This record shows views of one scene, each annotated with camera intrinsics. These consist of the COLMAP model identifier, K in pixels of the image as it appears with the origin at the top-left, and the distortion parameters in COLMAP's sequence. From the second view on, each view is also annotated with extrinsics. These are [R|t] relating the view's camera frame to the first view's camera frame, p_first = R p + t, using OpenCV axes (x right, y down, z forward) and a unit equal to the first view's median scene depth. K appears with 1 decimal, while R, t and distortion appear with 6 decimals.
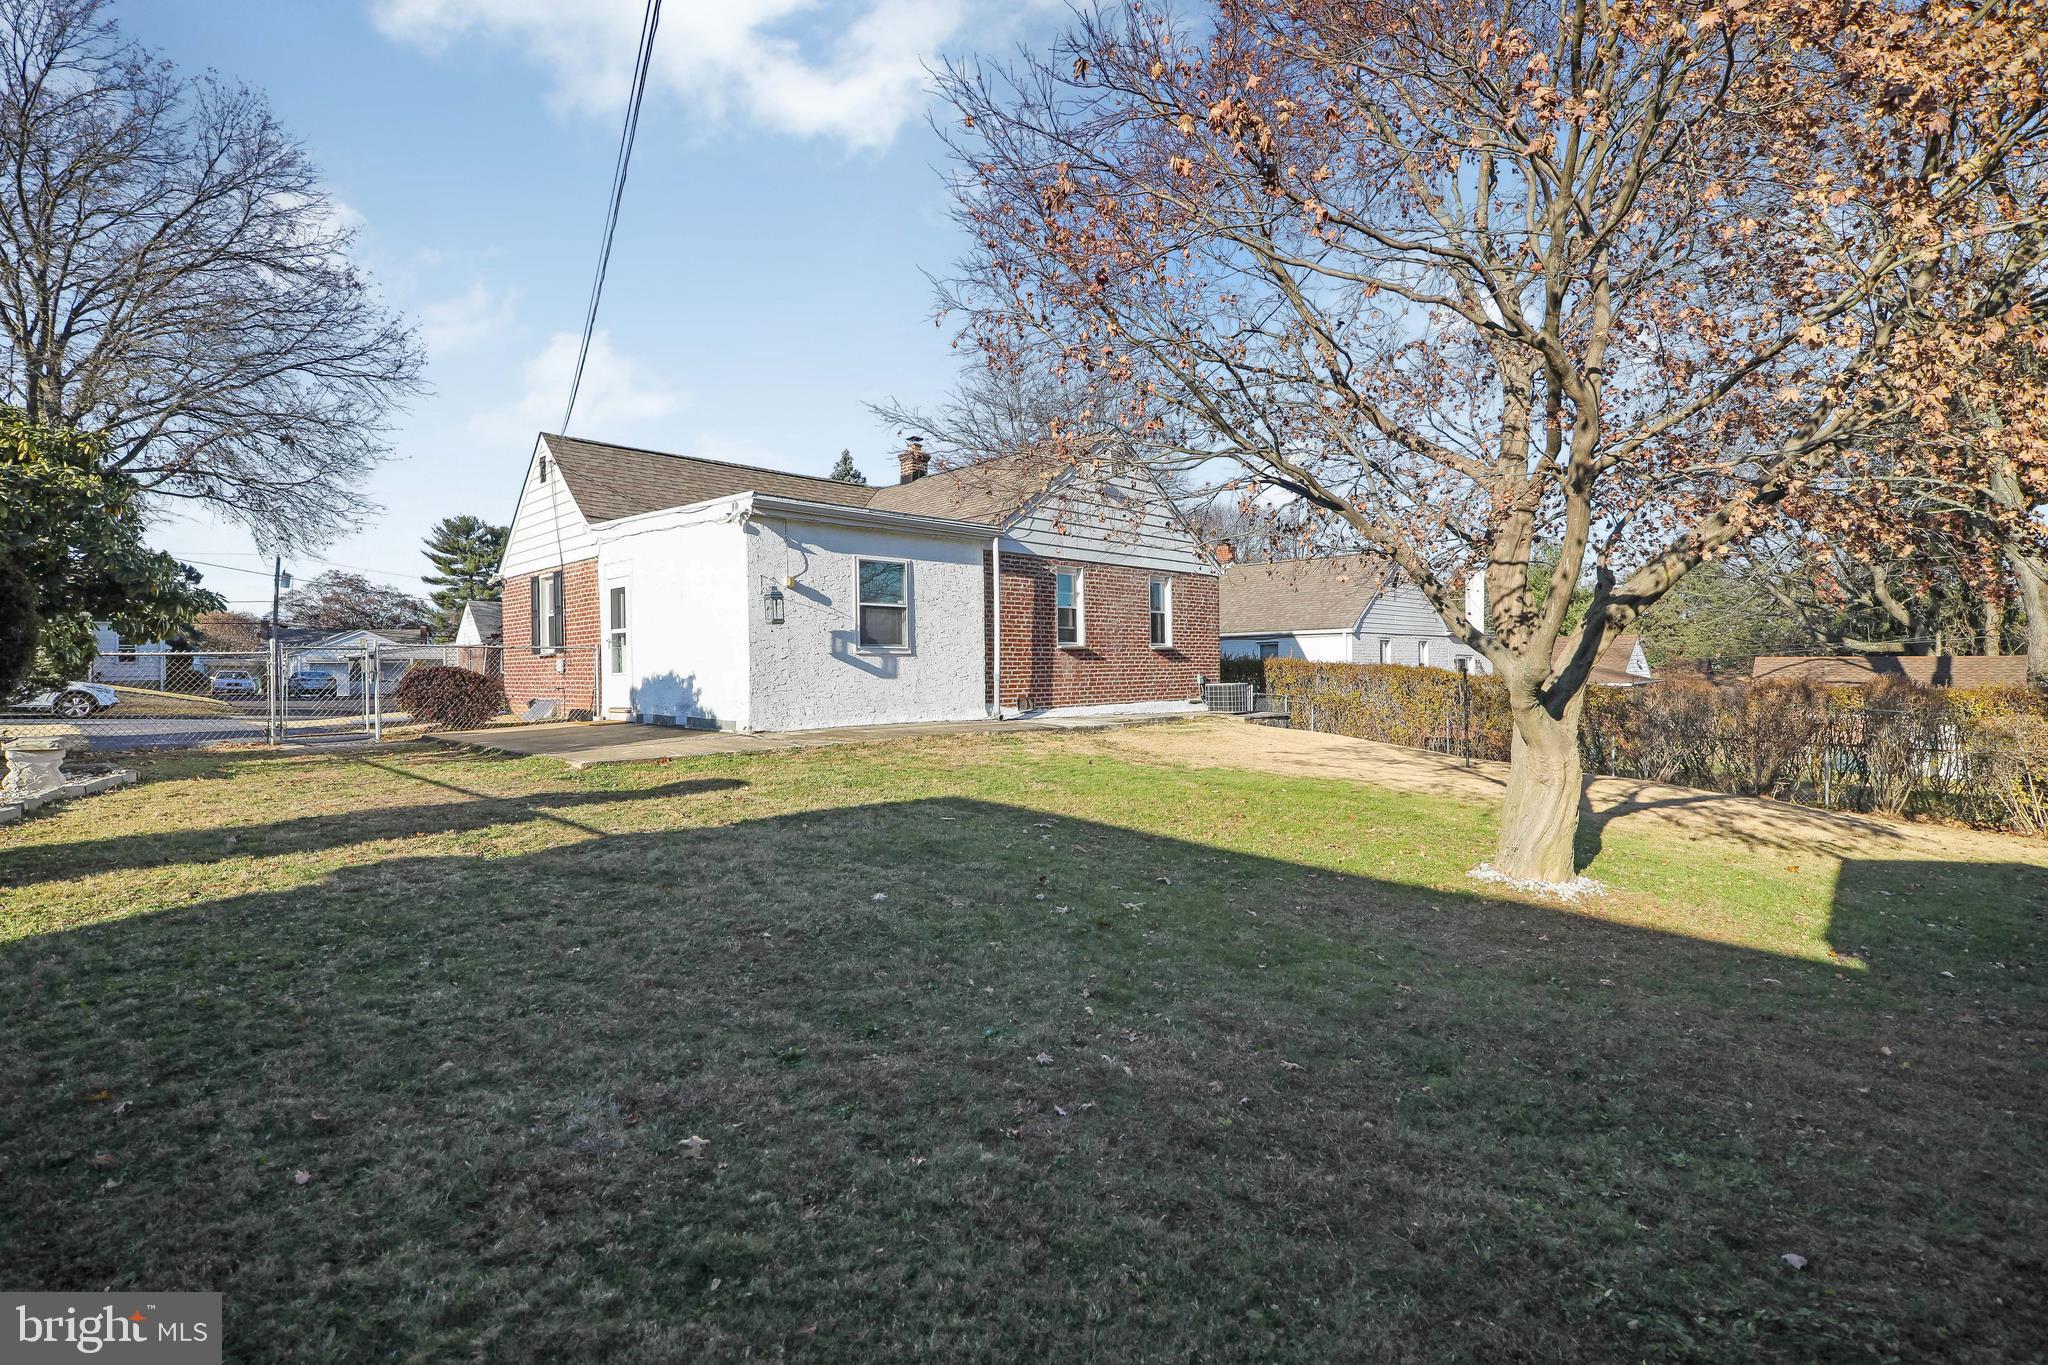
lens RADIAL K [[939.4, 0, 1019.8], [0, 939.4, 670.3], [0, 0, 1]] dist [-0.004640, 0.001130]
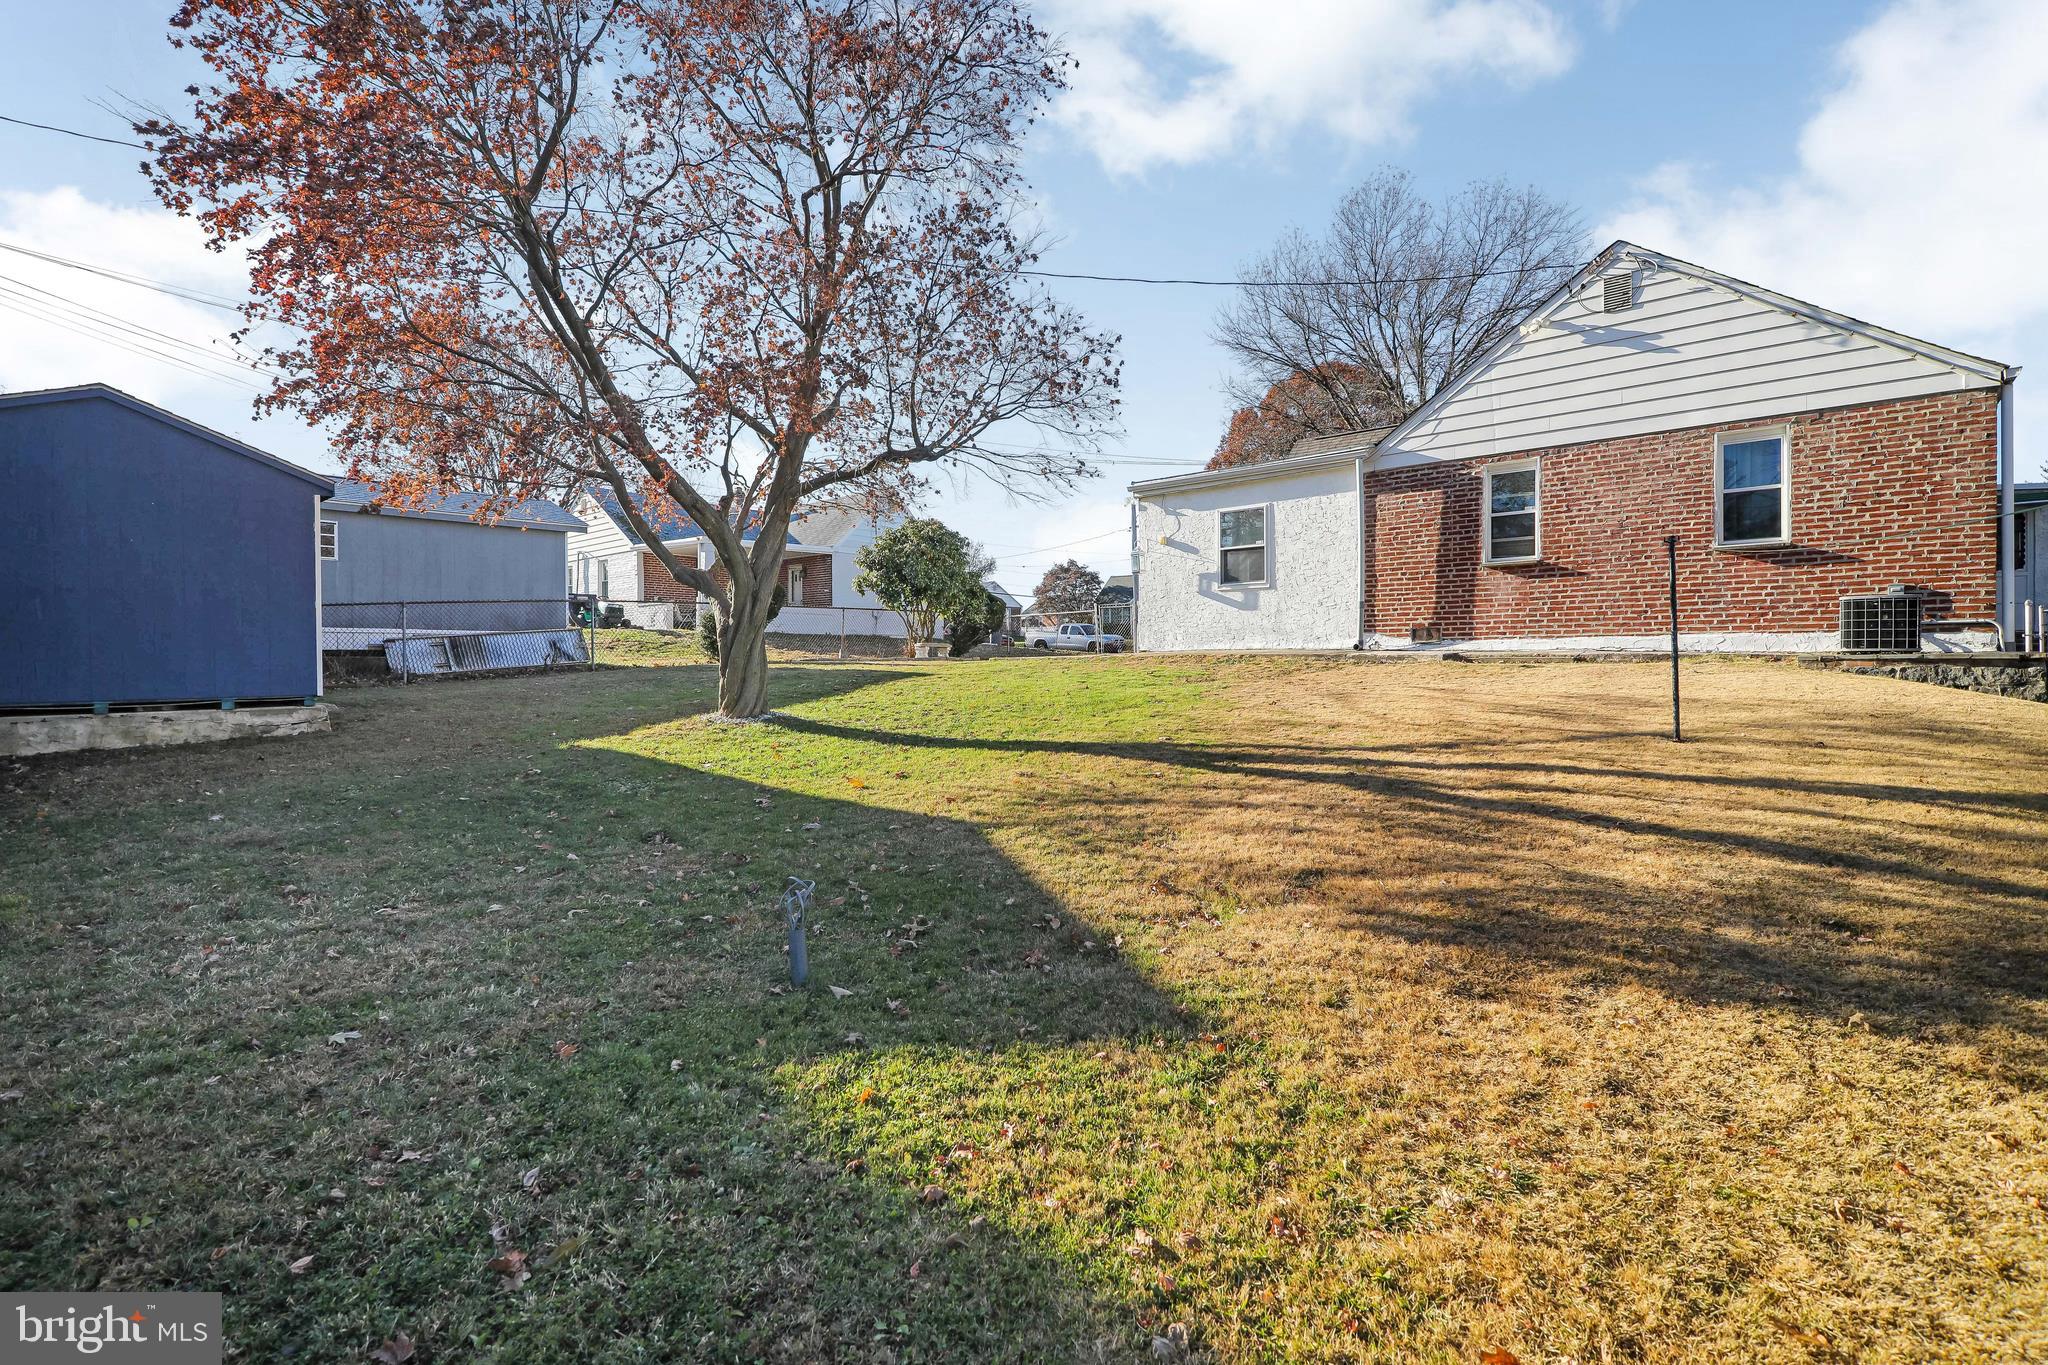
lens RADIAL K [[939.4, 0, 1024.4], [0, 939.4, 667.8], [0, 0, 1]] dist [-0.004640, 0.001130]
pose [[0.061287, 0.016596, -0.997982, 0.975393], [0.003515, 0.999852, 0.016843, 0.057955], [0.998114, -0.004540, 0.061220, 0.641493]]
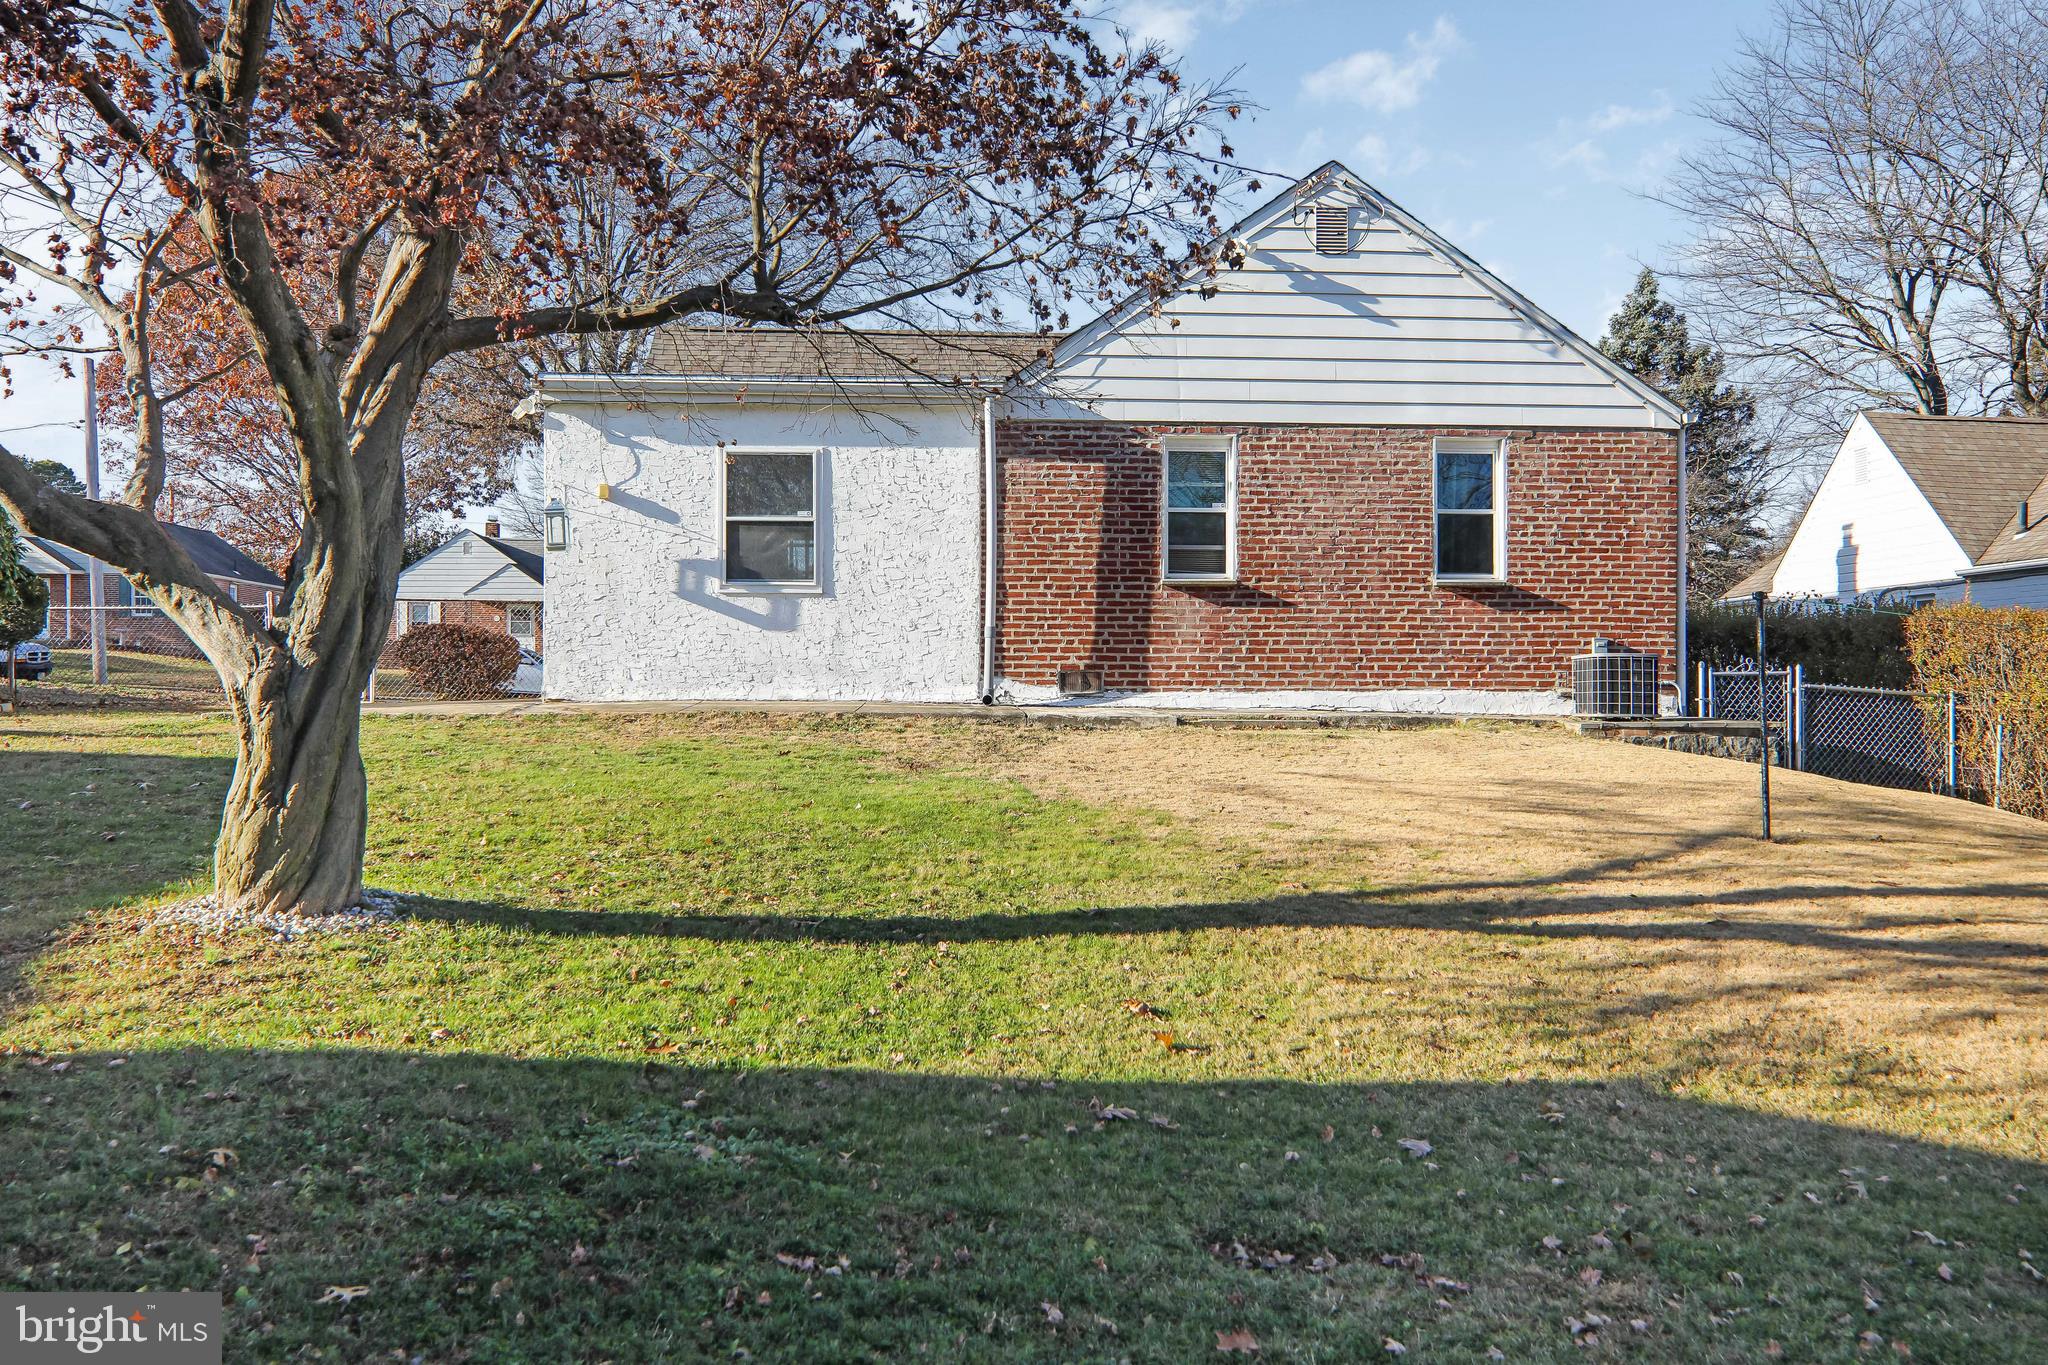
lens RADIAL K [[1594.1, 0, 1020.7], [0, 1594.1, 688.5], [0, 0, 1]] dist [-0.000441, 0.008383]
pose [[0.744058, 0.012697, -0.667994, 0.713795], [-0.011967, 0.999912, 0.005676, 0.039732], [0.668008, 0.003770, 0.744145, 0.279438]]
